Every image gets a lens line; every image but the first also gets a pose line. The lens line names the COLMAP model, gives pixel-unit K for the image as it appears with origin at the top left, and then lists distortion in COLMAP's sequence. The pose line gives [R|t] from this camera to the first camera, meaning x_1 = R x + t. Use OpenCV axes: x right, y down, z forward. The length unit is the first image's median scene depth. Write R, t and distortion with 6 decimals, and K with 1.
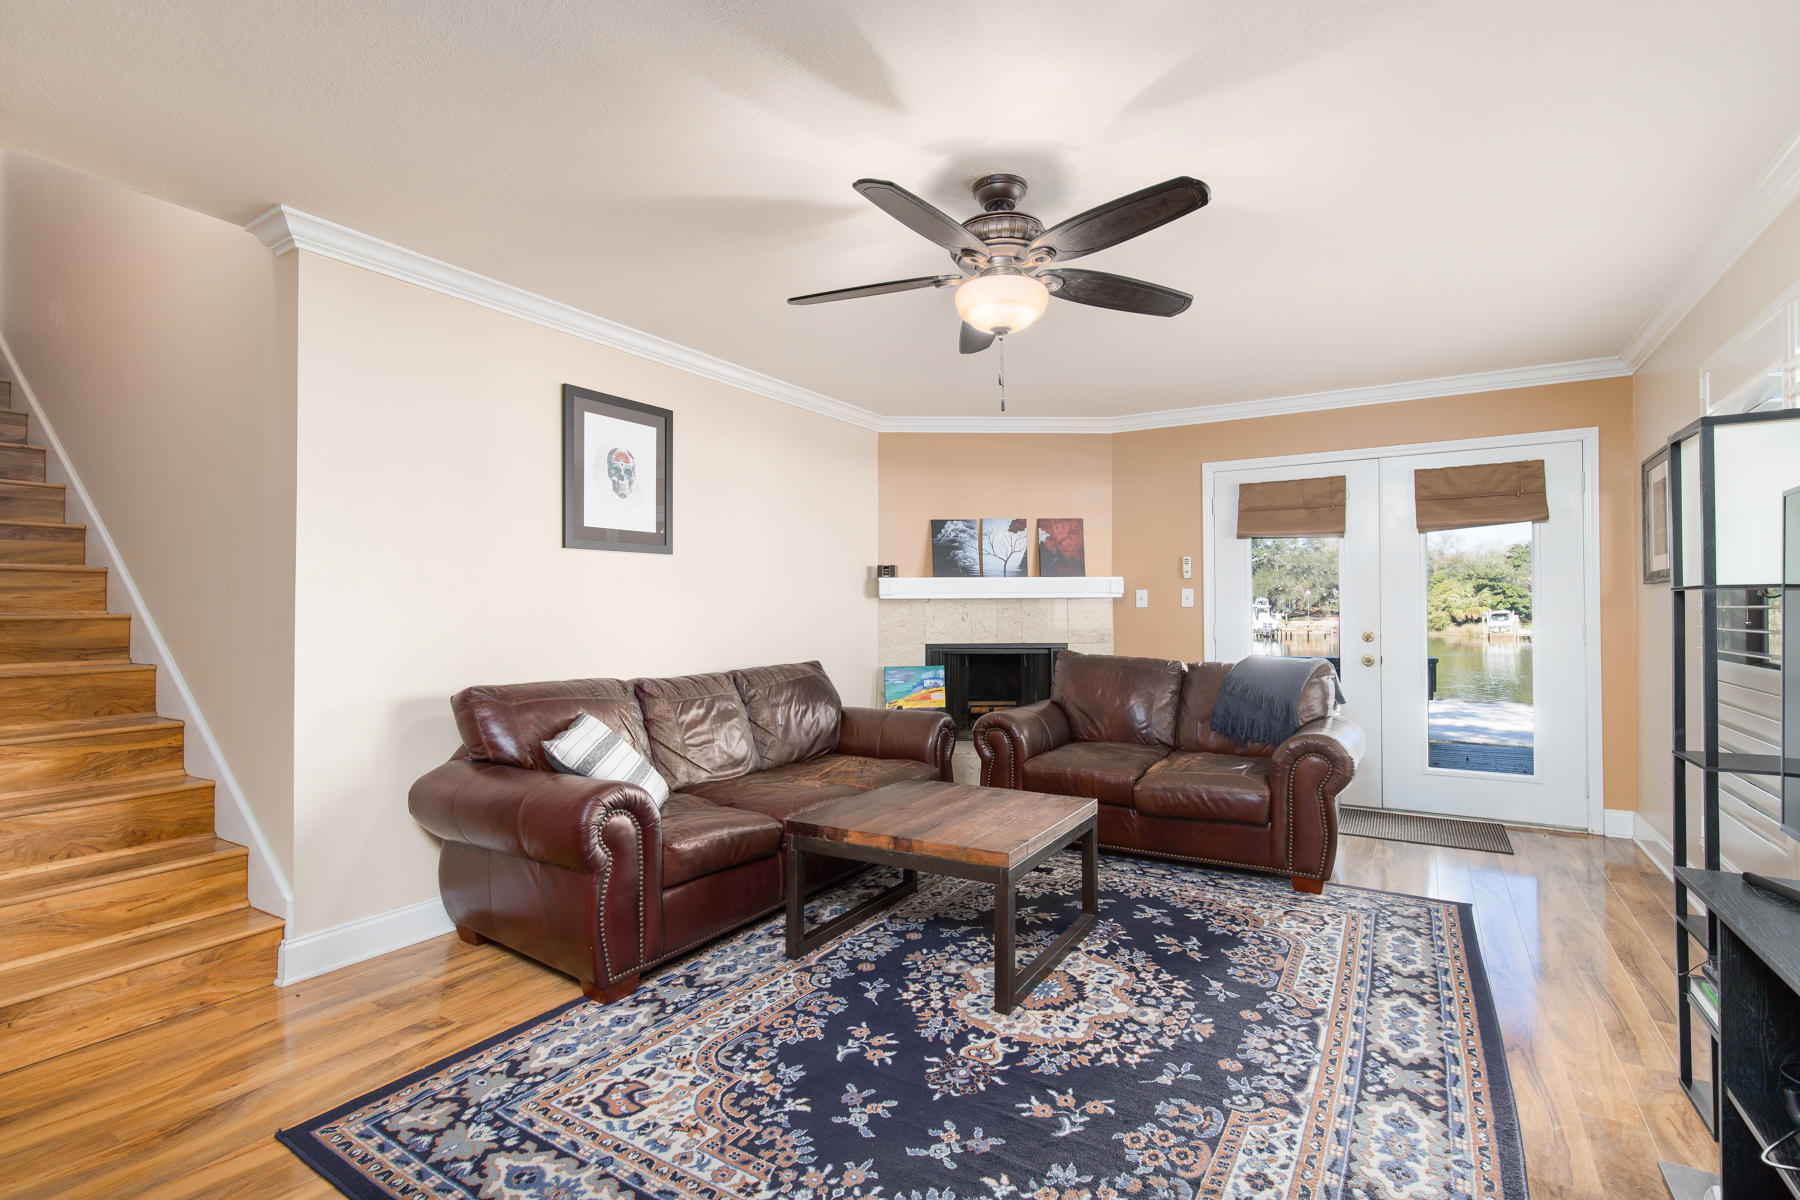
lens RADIAL K [[849.9, 0, 900.0], [0, 849.9, 600.0], [0, 0, 1]] dist [-0.002475, -0.000160]
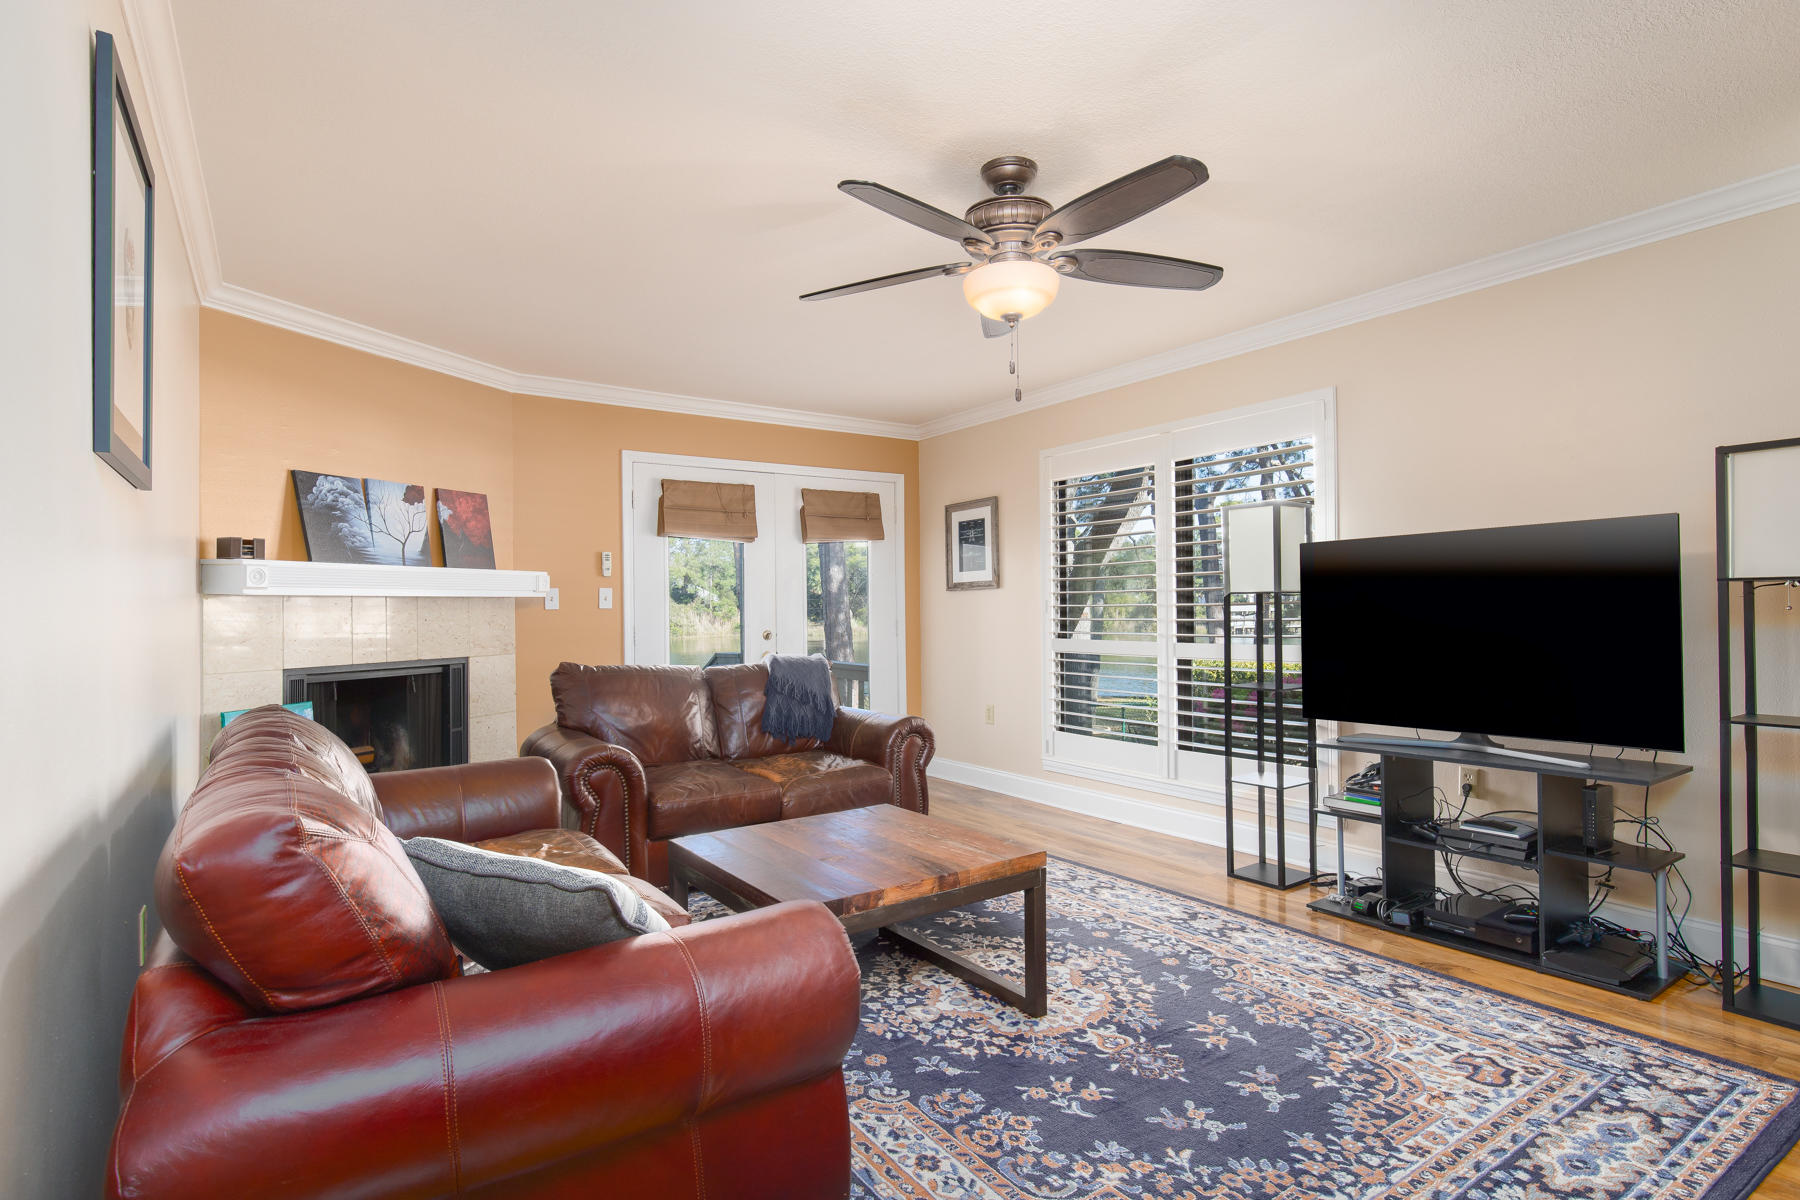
lens RADIAL K [[929.8, 0, 900.0], [0, 929.8, 600.0], [0, 0, 1]] dist [-0.001905, -0.000786]
pose [[0.398180, 0.007311, 0.917278, -0.924412], [-0.000004, 0.999968, -0.007969, 0.014957], [-0.917308, 0.003170, 0.398167, 0.715095]]
